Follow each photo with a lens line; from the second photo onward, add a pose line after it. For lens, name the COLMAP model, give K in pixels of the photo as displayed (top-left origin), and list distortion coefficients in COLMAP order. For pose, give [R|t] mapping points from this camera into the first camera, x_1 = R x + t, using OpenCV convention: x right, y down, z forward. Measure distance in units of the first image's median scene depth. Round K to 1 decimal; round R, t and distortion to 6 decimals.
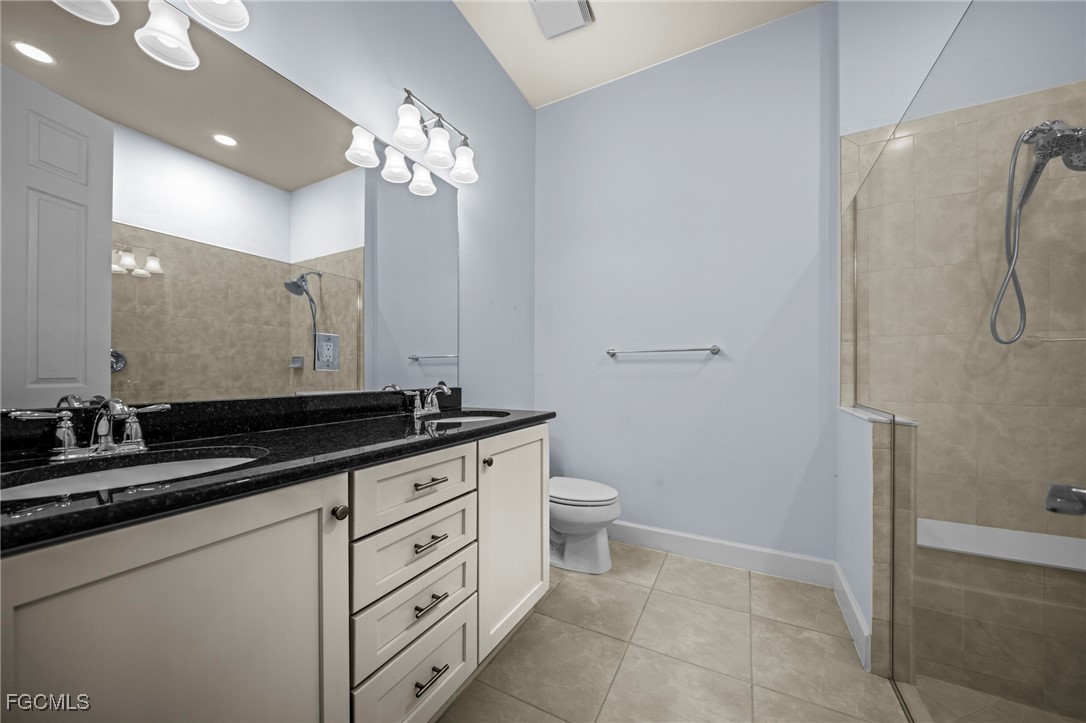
lens RADIAL K [[377.5, 0, 544.6], [0, 377.5, 369.0], [0, 0, 1]] dist [-0.001251, -0.000266]
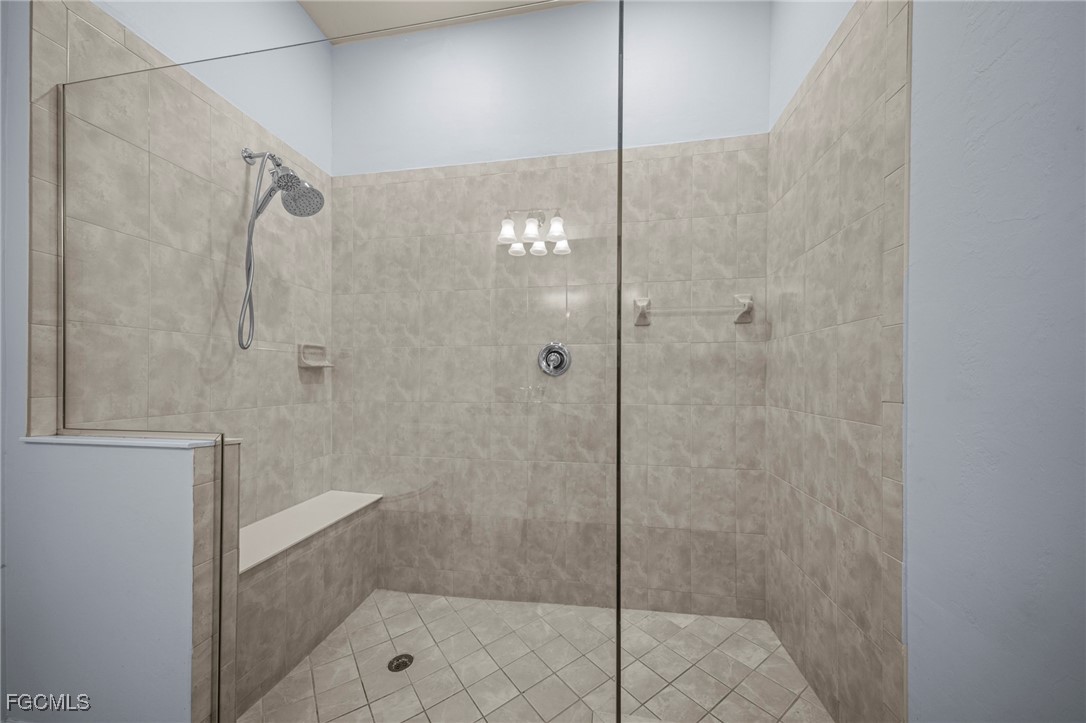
lens RADIAL K [[377.5, 0, 547.3], [0, 377.5, 375.5], [0, 0, 1]] dist [-0.001251, -0.000266]
pose [[-0.325131, 0.002023, 0.945667, -0.001924], [-0.009839, 0.999936, -0.005522, 0.001920], [-0.945618, -0.011100, -0.325090, 0.515082]]
